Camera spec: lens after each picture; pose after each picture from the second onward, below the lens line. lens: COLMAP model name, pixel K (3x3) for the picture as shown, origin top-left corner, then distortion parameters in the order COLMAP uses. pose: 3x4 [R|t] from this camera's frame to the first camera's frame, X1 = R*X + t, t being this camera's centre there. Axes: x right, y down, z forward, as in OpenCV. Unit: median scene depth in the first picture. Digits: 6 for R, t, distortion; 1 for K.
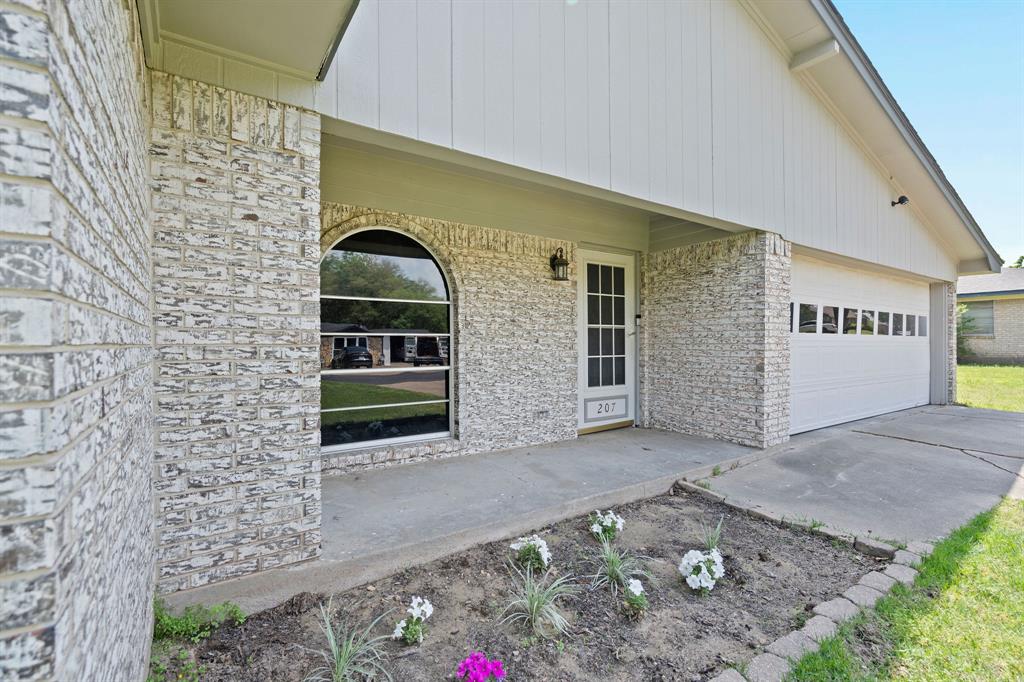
lens RADIAL K [[471.8, 0, 512.5], [0, 471.8, 329.1], [0, 0, 1]] dist [-0.003584, 0.000143]
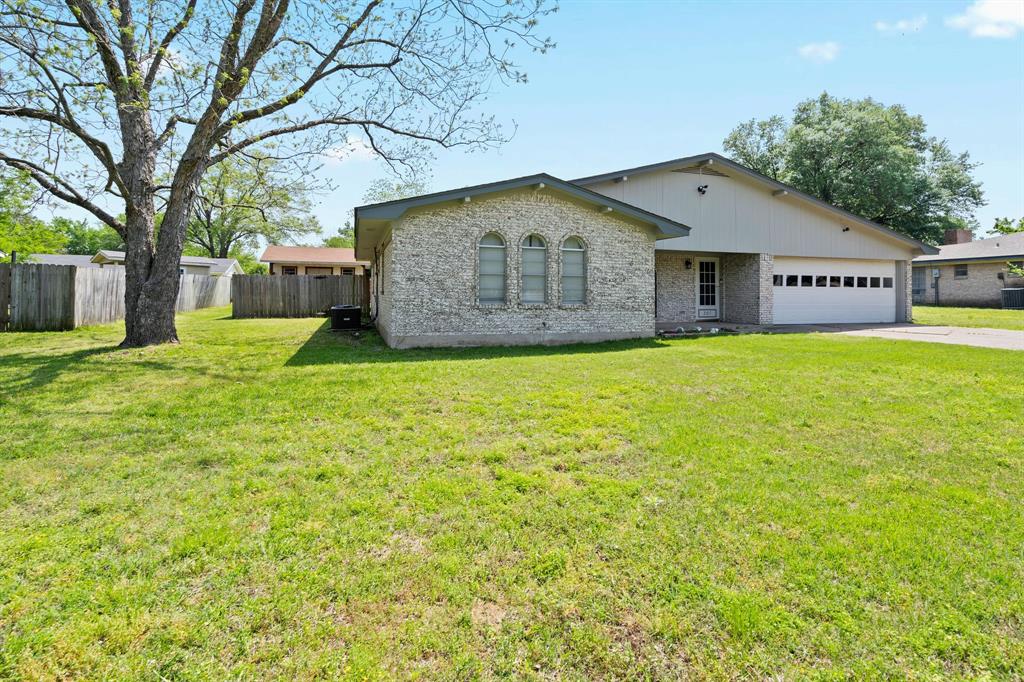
lens RADIAL K [[477.9, 0, 514.1], [0, 477.9, 286.9], [0, 0, 1]] dist [-0.014257, -0.000077]
pose [[0.955932, 0.001513, -0.293584, -0.063718], [0.001284, 0.999956, 0.009336, -0.015077], [0.293585, -0.009301, 0.955888, -2.015956]]
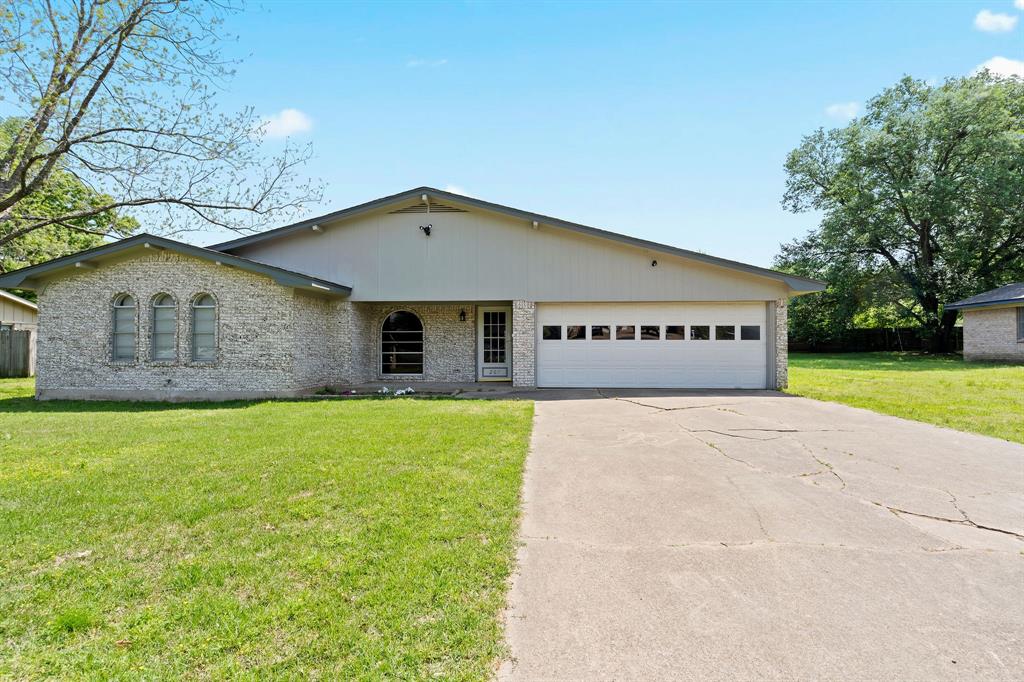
lens RADIAL K [[460.5, 0, 512.0], [0, 460.5, 341.0], [0, 0, 1]] dist [-0.002703, 0.000120]
pose [[0.783405, -0.006708, -0.621476, 1.716460], [0.014396, 0.999869, 0.007355, -0.005662], [0.621345, -0.014708, 0.783399, -0.769908]]
